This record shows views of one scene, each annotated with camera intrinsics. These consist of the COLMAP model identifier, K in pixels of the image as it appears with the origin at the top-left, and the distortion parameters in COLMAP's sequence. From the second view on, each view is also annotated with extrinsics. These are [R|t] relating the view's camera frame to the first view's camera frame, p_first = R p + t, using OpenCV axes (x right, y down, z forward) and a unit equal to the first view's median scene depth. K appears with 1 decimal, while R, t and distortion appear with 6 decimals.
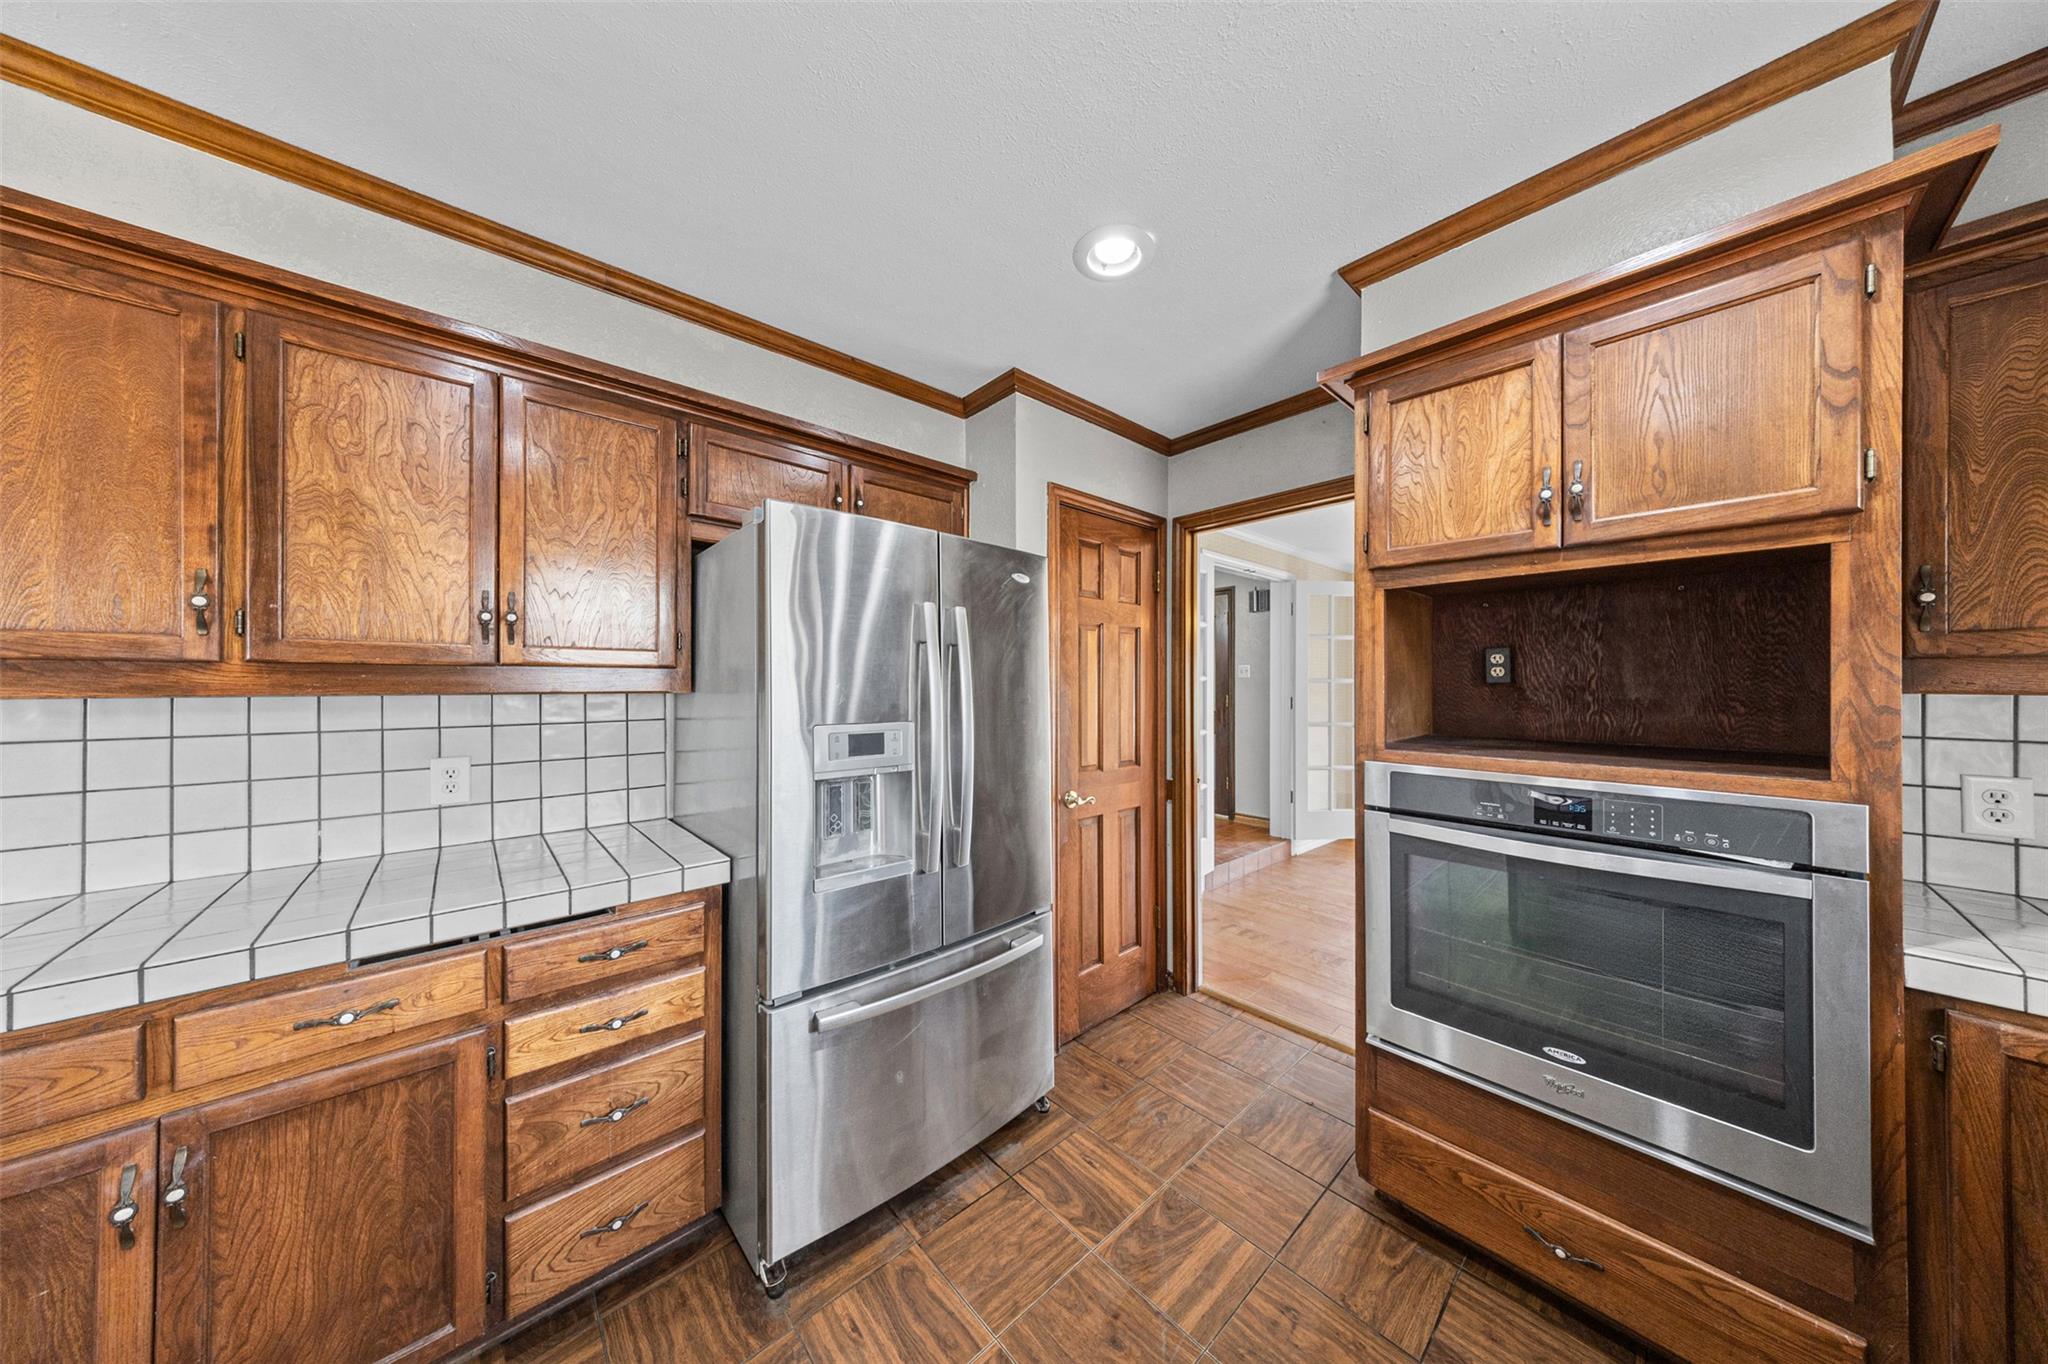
lens RADIAL K [[623.9, 0, 1031.9], [0, 623.9, 680.6], [0, 0, 1]] dist [0.002526, -0.000024]
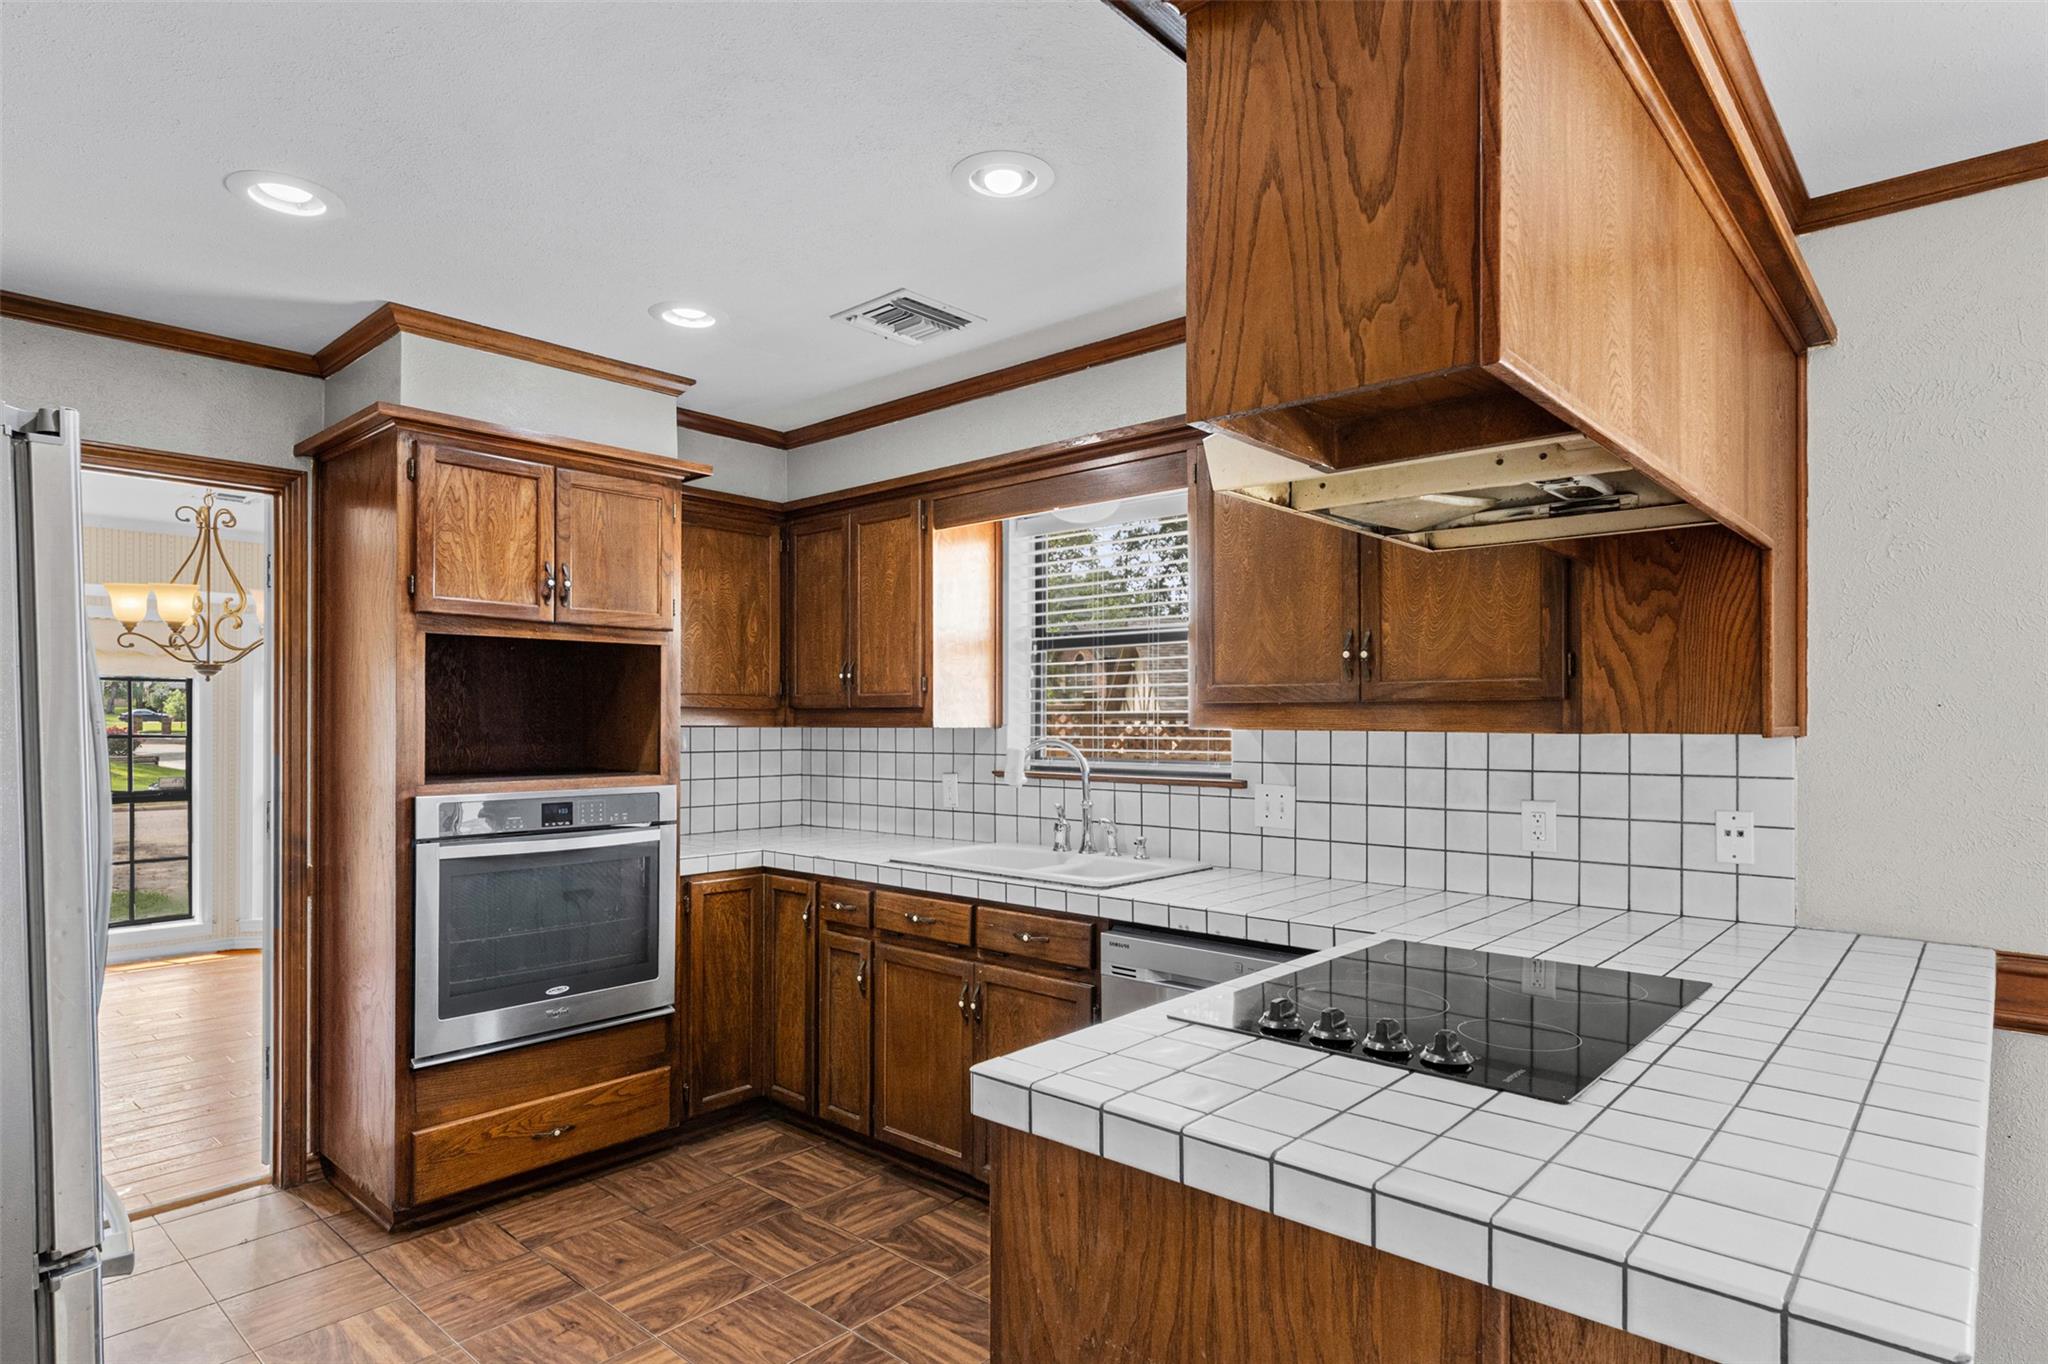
lens RADIAL K [[1106.7, 0, 1019.5], [0, 1106.7, 693.9], [0, 0, 1]] dist [-0.001775, -0.000078]
pose [[-0.111104, 0.021857, 0.993568, -1.629375], [-0.005567, 0.999729, -0.022615, -0.008053], [-0.993793, -0.008044, -0.110952, 0.245704]]
